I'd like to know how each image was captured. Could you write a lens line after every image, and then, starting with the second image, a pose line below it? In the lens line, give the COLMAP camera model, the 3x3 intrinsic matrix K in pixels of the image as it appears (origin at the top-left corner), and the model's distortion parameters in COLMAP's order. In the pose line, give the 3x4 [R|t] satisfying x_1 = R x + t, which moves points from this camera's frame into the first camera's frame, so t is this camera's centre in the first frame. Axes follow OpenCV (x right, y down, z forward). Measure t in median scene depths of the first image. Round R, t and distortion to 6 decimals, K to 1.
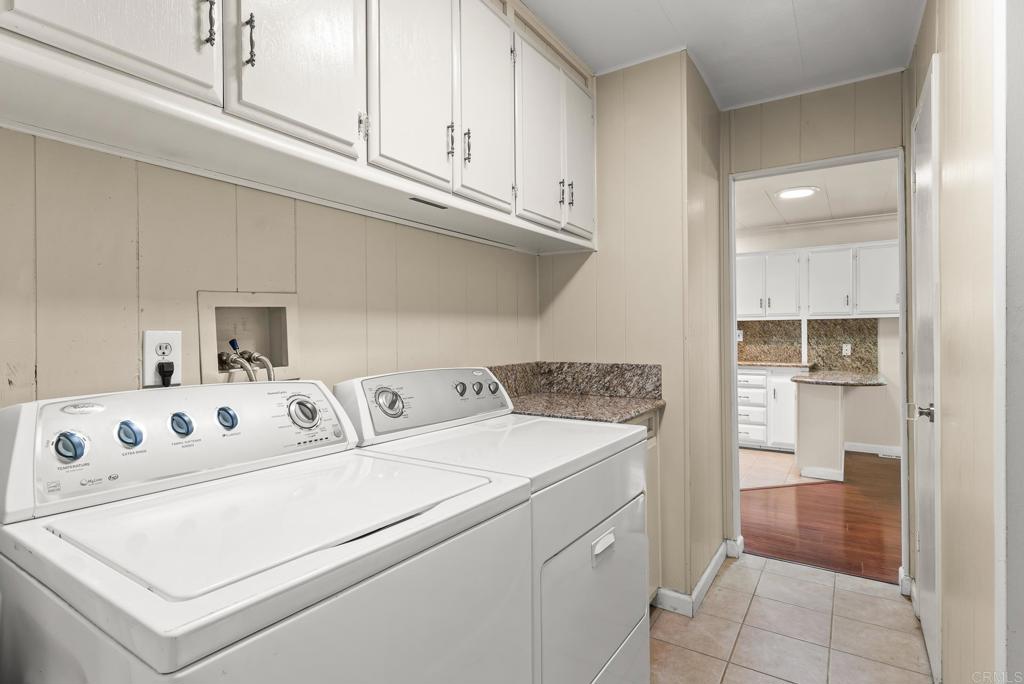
lens RADIAL K [[537.4, 0, 482.9], [0, 537.4, 330.6], [0, 0, 1]] dist [0.009773, -0.001413]
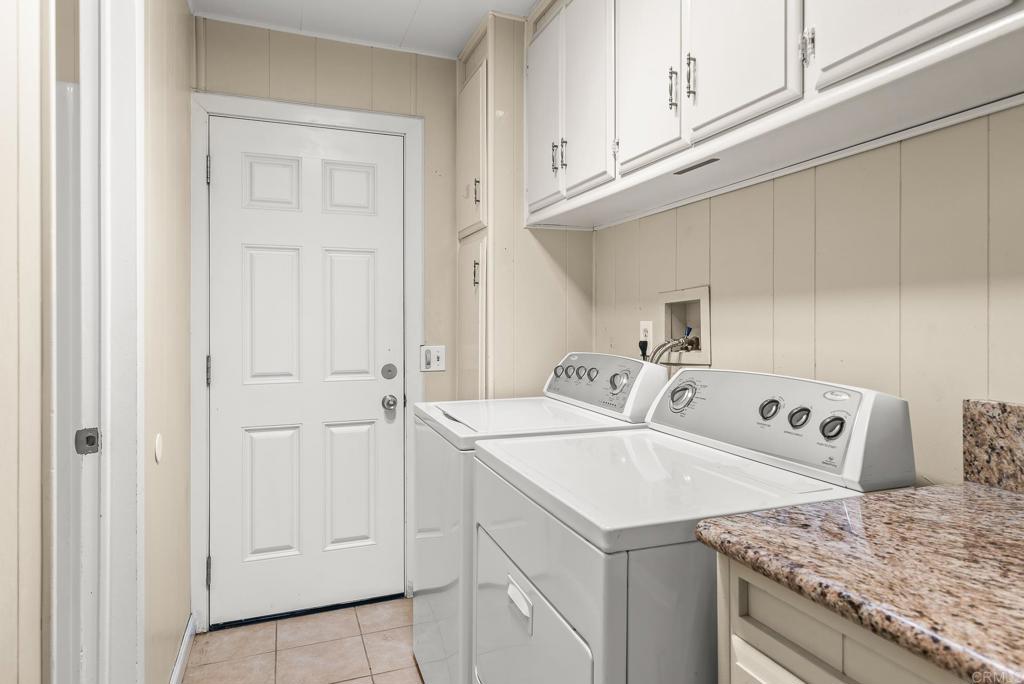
lens RADIAL K [[619.6, 0, 530.1], [0, 619.6, 330.0], [0, 0, 1]] dist [0.007320, 0.000705]
pose [[-0.557981, 0.014762, -0.829722, 0.912987], [0.010016, 0.999889, 0.011054, 0.002773], [0.829793, -0.002143, -0.558067, 1.434404]]
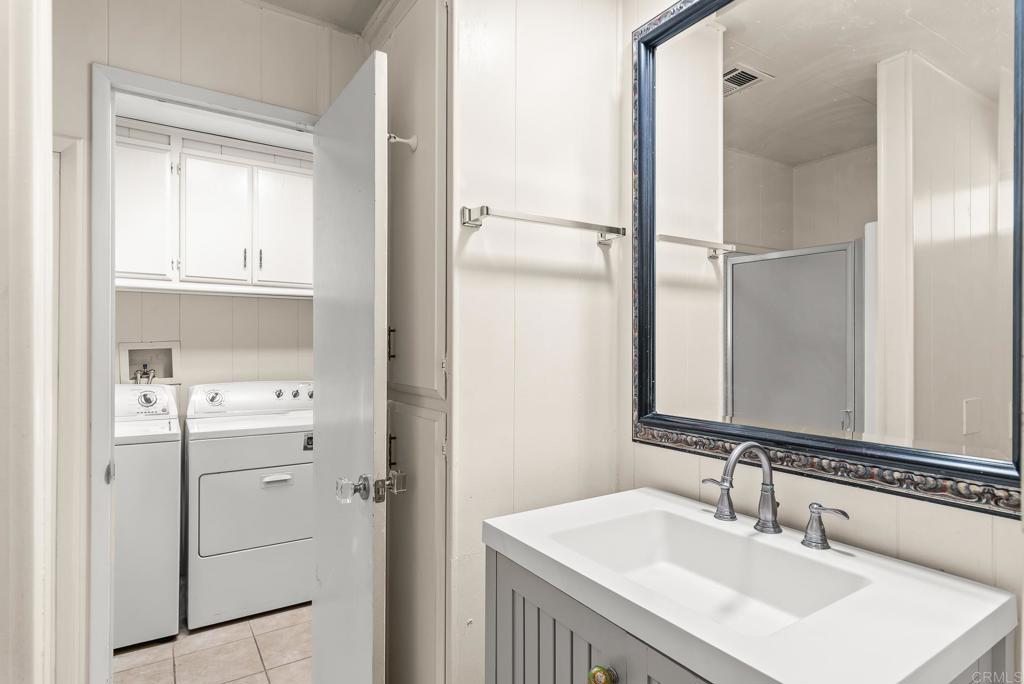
lens RADIAL K [[544.2, 0, 512.0], [0, 544.2, 342.0], [0, 0, 1]] dist [0.000460, 0.000058]
pose [[0.927125, 0.007545, -0.374676, 1.592829], [-0.005130, 0.999959, 0.007441, -0.089540], [0.374717, -0.004976, 0.927126, -0.419554]]
